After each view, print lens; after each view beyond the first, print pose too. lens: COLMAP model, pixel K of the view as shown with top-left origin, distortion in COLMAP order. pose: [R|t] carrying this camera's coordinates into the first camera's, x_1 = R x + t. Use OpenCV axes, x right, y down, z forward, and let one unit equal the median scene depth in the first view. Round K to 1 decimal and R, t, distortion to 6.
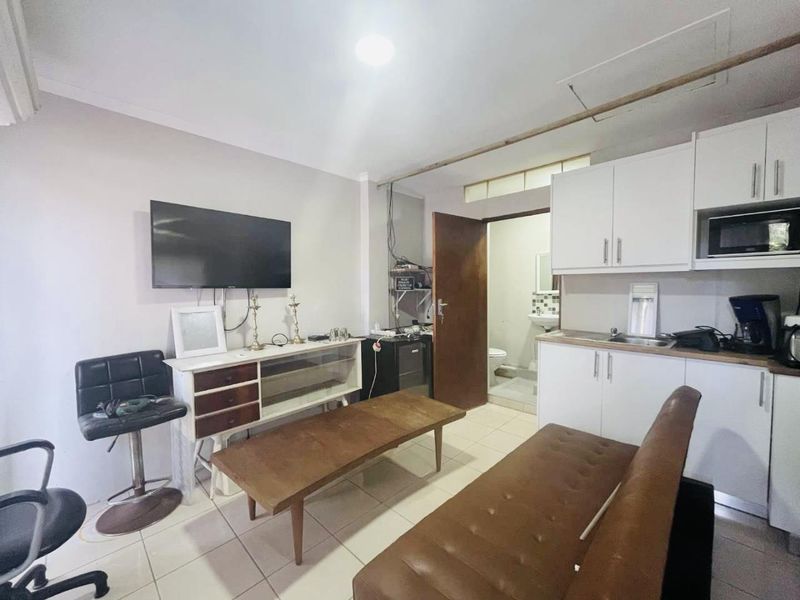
lens RADIAL K [[326.6, 0, 397.9], [0, 326.6, 298.3], [0, 0, 1]] dist [0.000313, 0.000069]
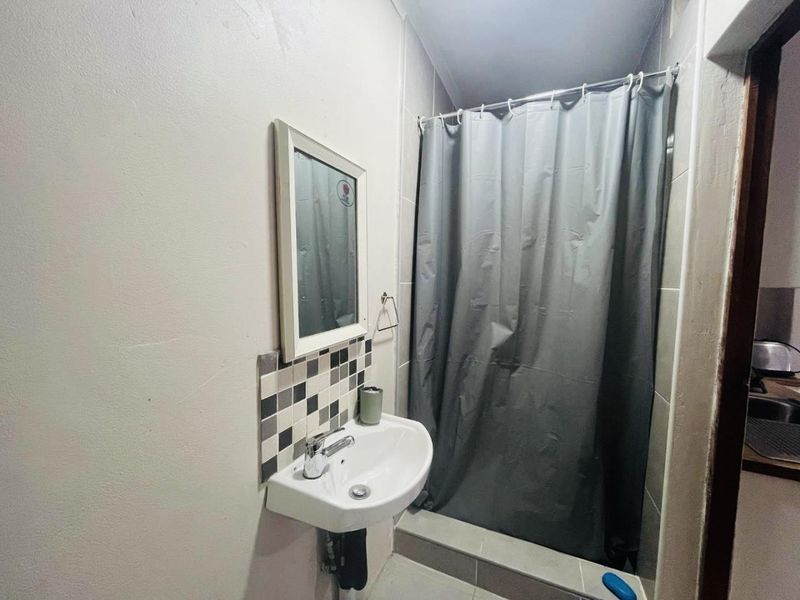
lens RADIAL K [[326.6, 0, 397.9], [0, 326.6, 298.3], [0, 0, 1]] dist [0.000313, 0.000069]
pose [[-0.362755, -0.053054, 0.930373, 0.247728], [0.022572, 0.997585, 0.065688, -0.058850], [-0.931611, 0.044829, -0.360681, 1.031284]]
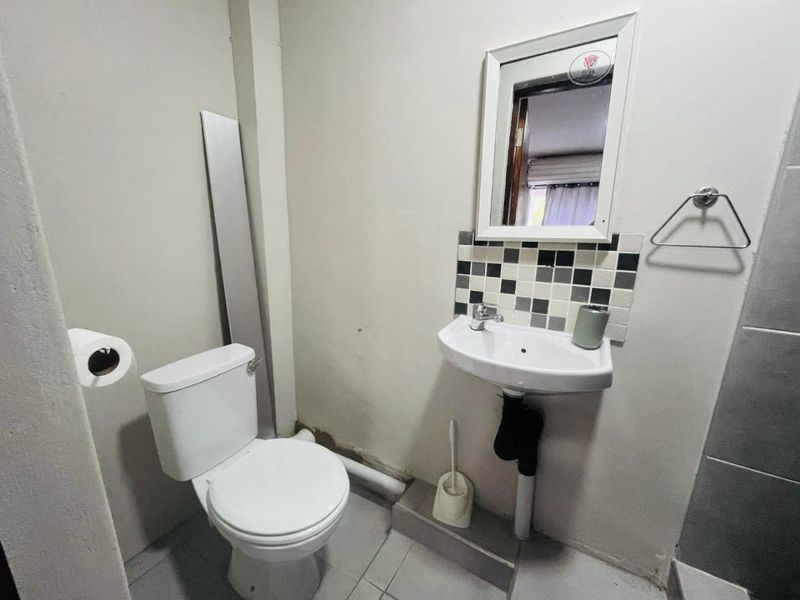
lens RADIAL K [[326.6, 0, 397.9], [0, 326.6, 298.3], [0, 0, 1]] dist [0.000313, 0.000069]
pose [[0.967888, -0.035712, 0.248833, 0.314717], [-0.014152, 0.980547, 0.195775, -0.017663], [-0.250984, -0.193010, 0.948554, 0.795259]]
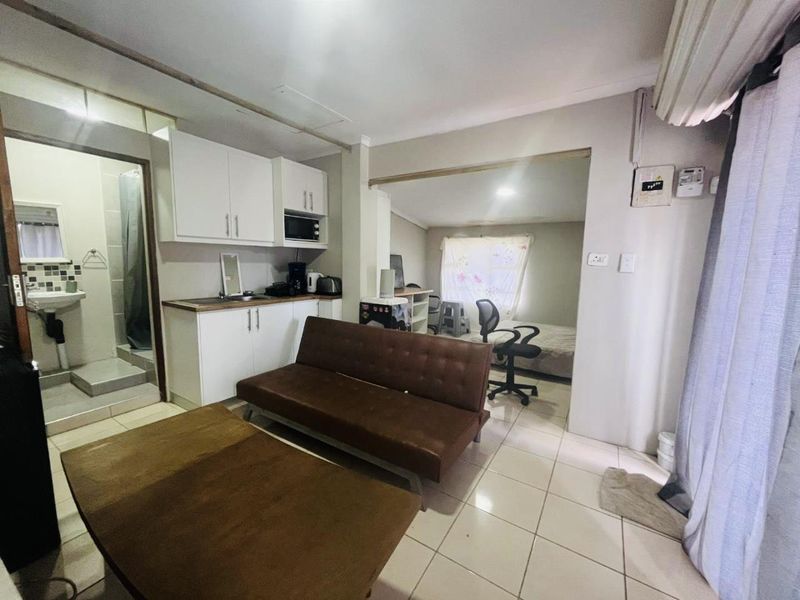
lens RADIAL K [[326.6, 0, 397.9], [0, 326.6, 298.3], [0, 0, 1]] dist [0.000313, 0.000069]
pose [[-0.218630, -0.112900, 0.969255, -0.389004], [0.018197, 0.992640, 0.119729, -0.008101], [-0.975638, 0.043814, -0.214967, 0.404380]]
